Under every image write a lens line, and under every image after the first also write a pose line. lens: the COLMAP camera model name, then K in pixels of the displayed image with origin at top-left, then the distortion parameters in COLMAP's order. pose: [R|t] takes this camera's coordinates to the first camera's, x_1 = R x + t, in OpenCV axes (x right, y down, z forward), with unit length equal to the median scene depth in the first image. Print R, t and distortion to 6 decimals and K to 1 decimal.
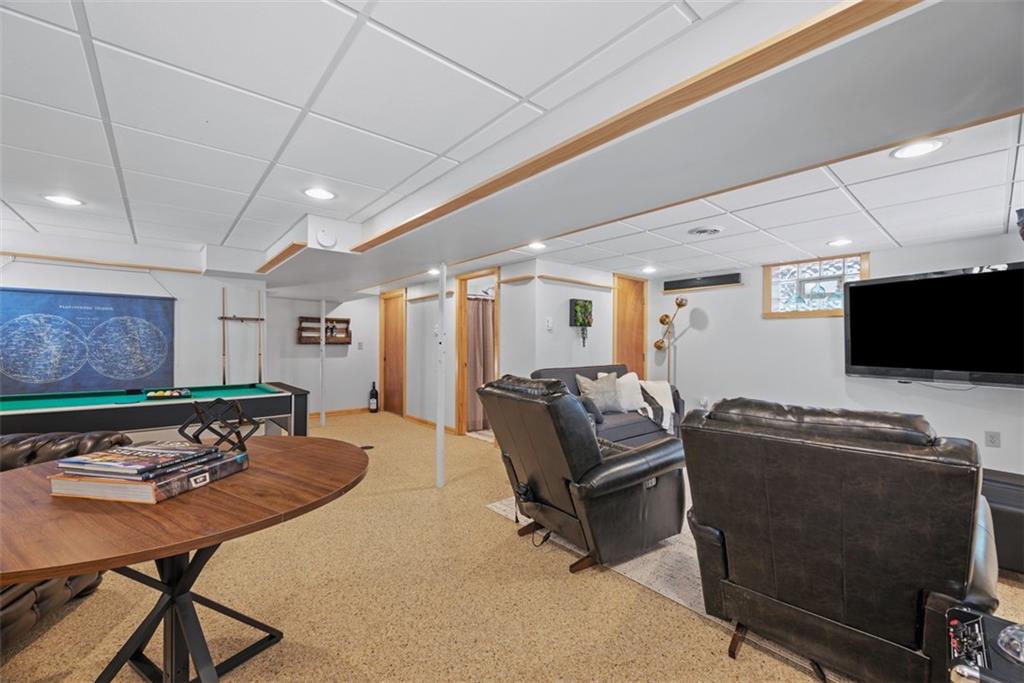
lens RADIAL K [[412.5, 0, 512.5], [0, 412.5, 349.3], [0, 0, 1]] dist [0.002037, 0.000630]
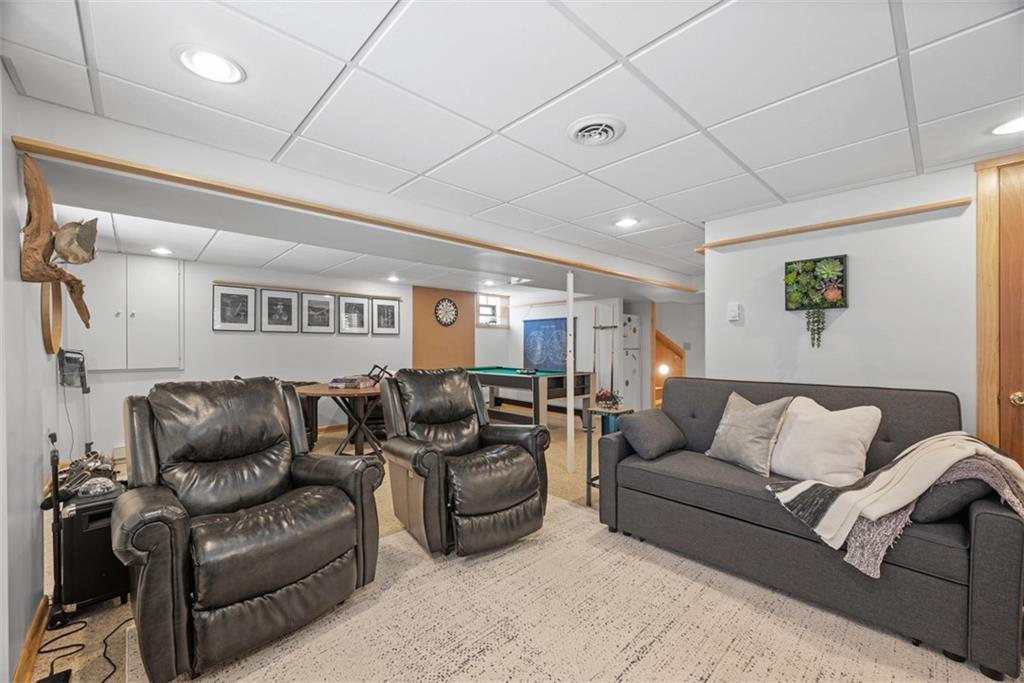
lens RADIAL K [[412.5, 0, 513.5], [0, 412.5, 341.6], [0, 0, 1]] dist [0.002037, 0.000630]
pose [[0.046163, -0.012551, -0.998855, 0.695881], [-0.003898, 0.999911, -0.012744, -0.005297], [0.998926, 0.004482, 0.046110, 0.594307]]
